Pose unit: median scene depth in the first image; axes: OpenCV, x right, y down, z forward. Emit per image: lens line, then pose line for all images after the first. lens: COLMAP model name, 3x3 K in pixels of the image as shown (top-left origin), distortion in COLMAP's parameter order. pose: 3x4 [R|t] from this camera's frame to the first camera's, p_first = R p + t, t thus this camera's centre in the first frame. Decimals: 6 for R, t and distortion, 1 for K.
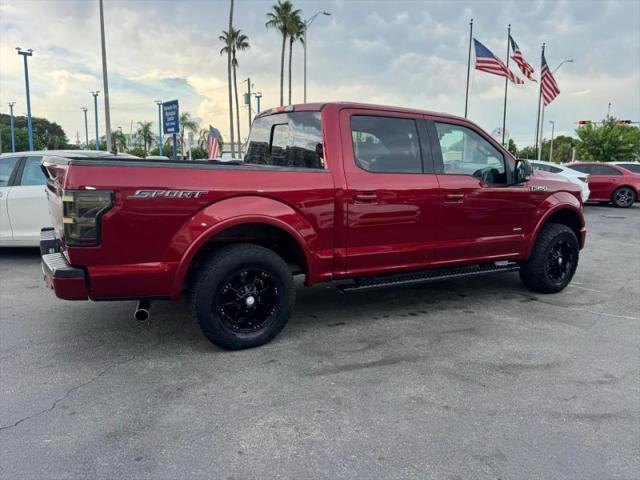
lens RADIAL K [[476.2, 0, 320.0], [0, 476.2, 240.0], [0, 0, 1]] dist [0.122768, -0.187850]
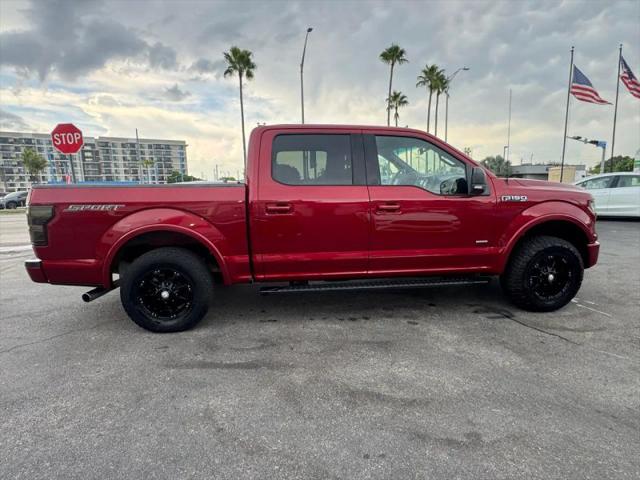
lens RADIAL K [[332.8, 0, 320.0], [0, 332.8, 240.0], [0, 0, 1]] dist [-0.001551, -0.000485]
pose [[0.907702, 0.029397, -0.418583, 0.450172], [-0.030008, 0.999537, 0.005125, -0.022386], [0.418540, 0.007909, 0.908164, 0.314693]]
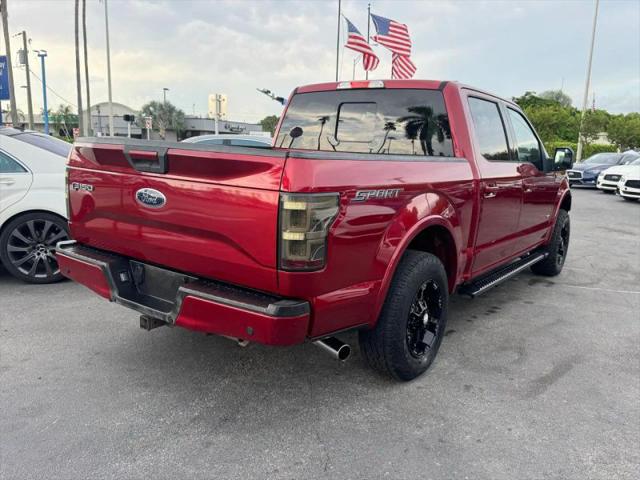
lens RADIAL K [[513.8, 0, 320.0], [0, 513.8, 240.0], [0, 0, 1]] dist [0.103064, -0.157691]
pose [[0.924200, -0.057007, 0.377630, -0.517138], [0.045880, 0.998208, 0.038405, -0.041741], [-0.379143, -0.018168, 0.925160, 0.192853]]
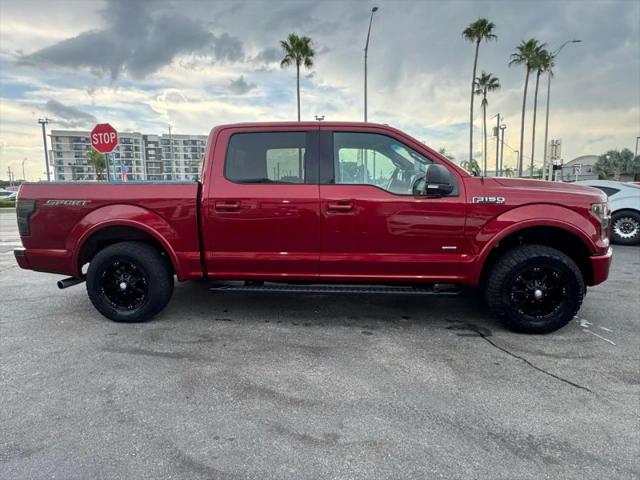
lens RADIAL K [[385.0, 0, 320.0], [0, 385.0, 240.0], [0, 0, 1]] dist [-0.002648, 0.000933]
pose [[0.809854, 0.048954, -0.584586, 0.707978], [-0.066142, 0.997778, -0.008075, -0.018143], [0.582891, 0.045205, 0.811292, 0.368628]]
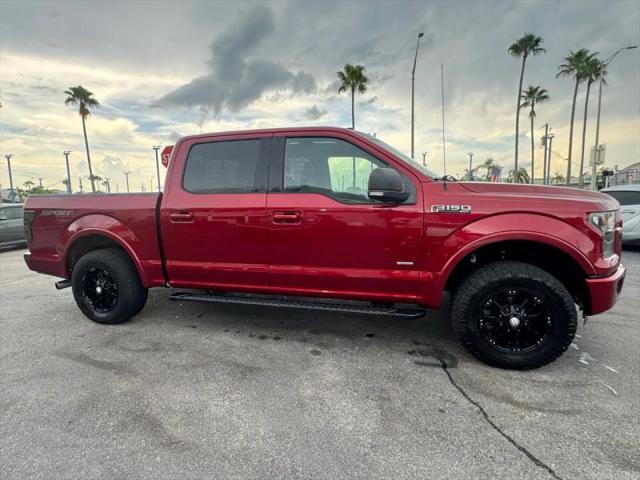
lens RADIAL K [[323.8, 0, 320.0], [0, 323.8, 240.0], [0, 0, 1]] dist [-0.000423, -0.000809]
pose [[0.688804, 0.056777, -0.722720, 0.773876], [-0.078819, 0.996884, 0.003195, -0.056772], [0.720650, 0.054763, 0.691133, 0.643526]]
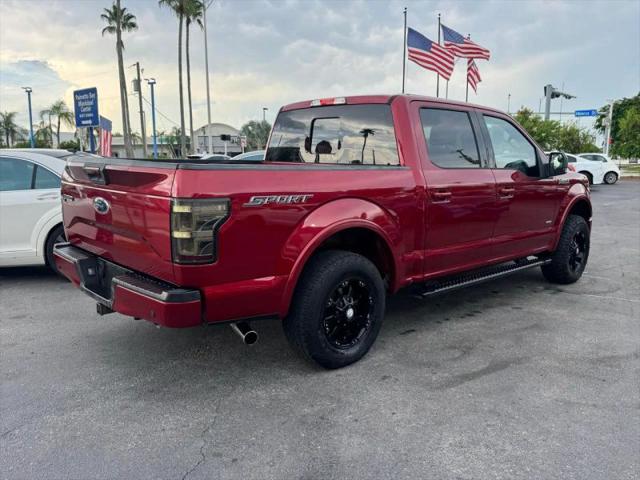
lens RADIAL K [[513.8, 0, 320.0], [0, 513.8, 240.0], [0, 0, 1]] dist [0.103064, -0.157691]
pose [[0.979285, -0.048572, 0.196575, -0.309979], [0.048377, 0.998812, 0.005800, -0.016618], [-0.196623, 0.003830, 0.980472, 0.040493]]
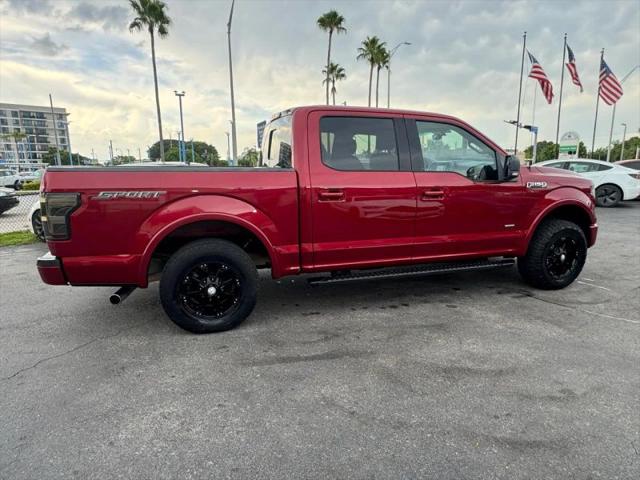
lens RADIAL K [[380.6, 0, 320.0], [0, 380.6, 240.0], [0, 0, 1]] dist [-0.000613, -0.001071]
pose [[0.973700, 0.014034, -0.227402, 0.235144], [-0.008282, 0.999622, 0.026229, -0.011576], [0.227684, -0.023656, 0.973448, 0.165197]]
